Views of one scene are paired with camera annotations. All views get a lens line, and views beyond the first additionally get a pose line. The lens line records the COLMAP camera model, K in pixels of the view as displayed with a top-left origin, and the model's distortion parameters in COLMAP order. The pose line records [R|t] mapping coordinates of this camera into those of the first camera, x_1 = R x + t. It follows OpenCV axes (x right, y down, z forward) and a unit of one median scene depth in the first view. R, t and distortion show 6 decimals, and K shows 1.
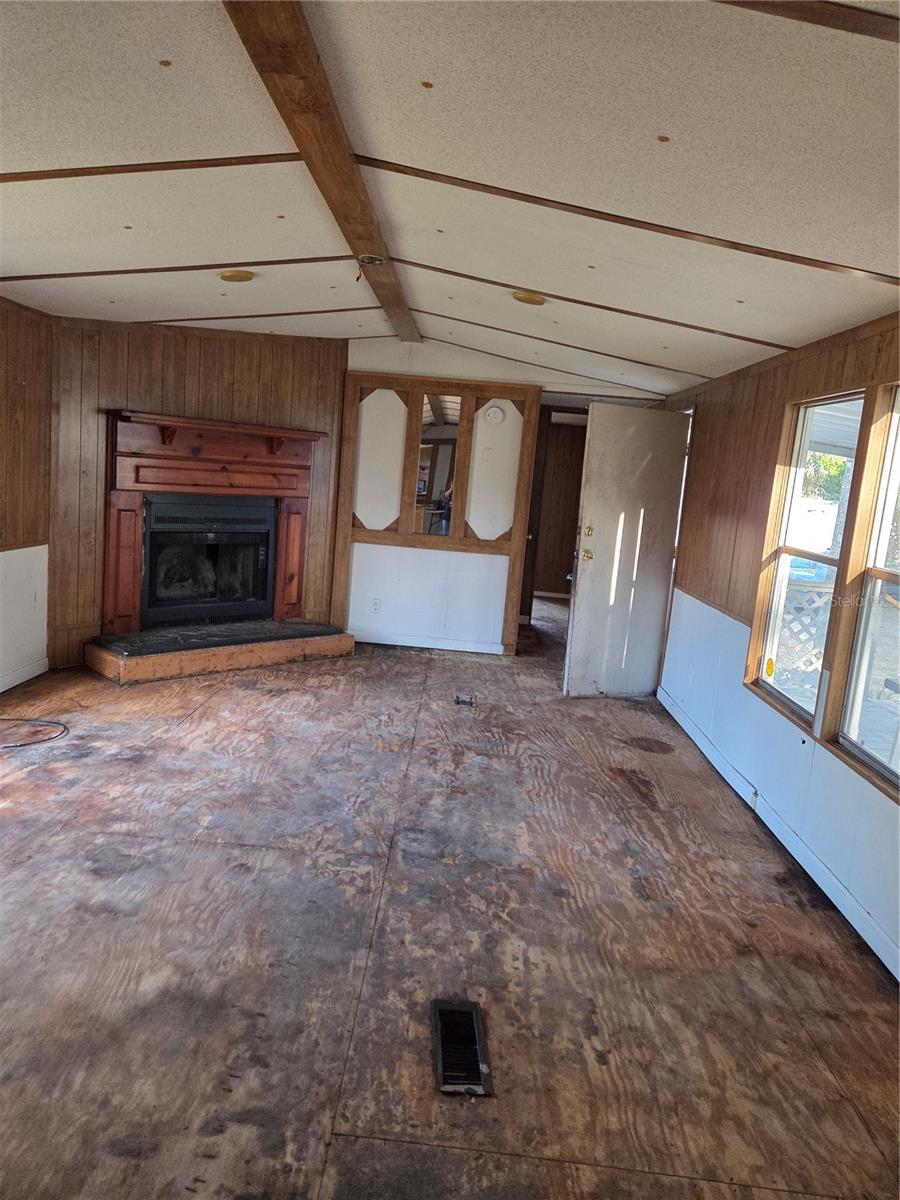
lens RADIAL K [[795.3, 0, 449.3], [0, 795.3, 599.7], [0, 0, 1]] dist [0.039735, -0.034404]
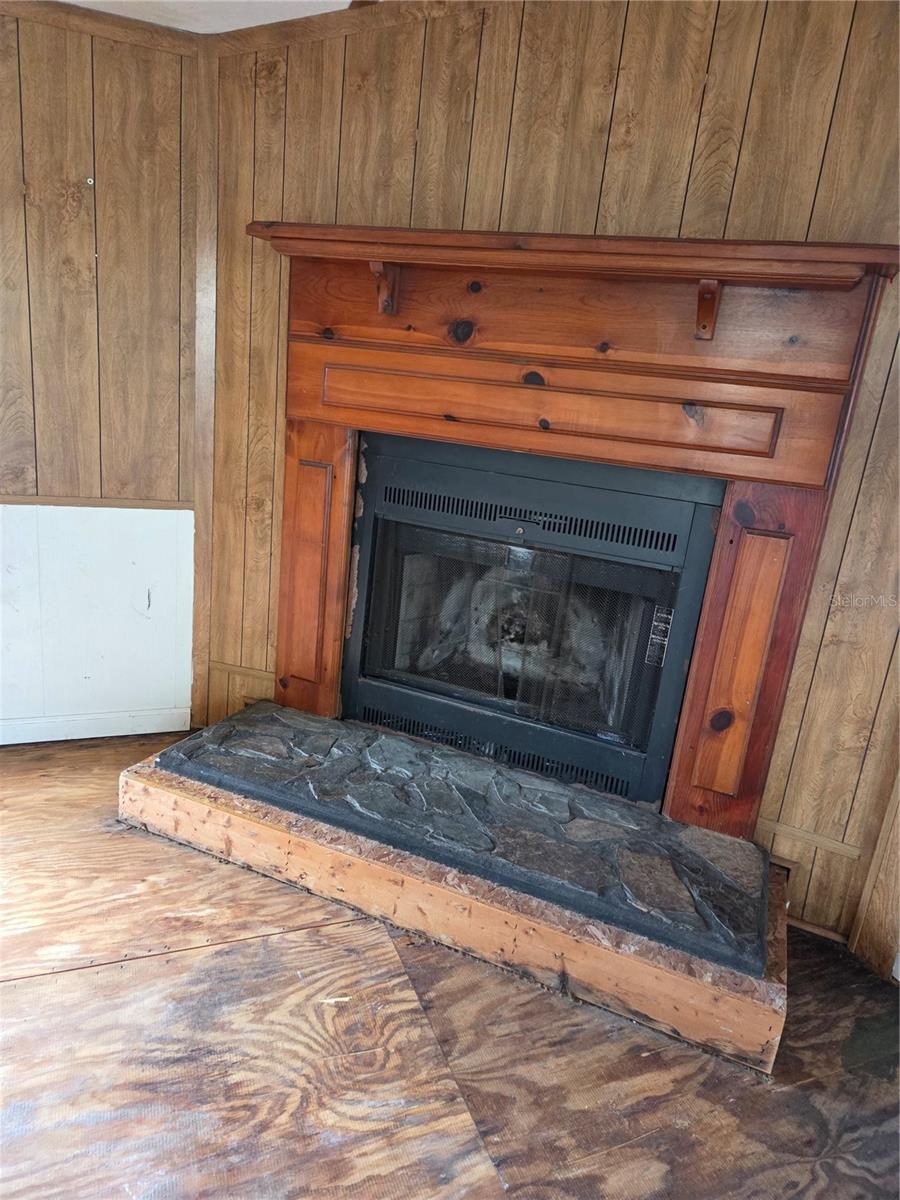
lens RADIAL K [[795.3, 0, 447.7], [0, 795.3, 591.6], [0, 0, 1]] dist [0.039735, -0.034404]
pose [[0.391812, 0.214112, -0.894784, 0.052352], [-0.214905, 0.966939, 0.137275, -0.114968], [0.894594, 0.138507, 0.424873, 0.847704]]
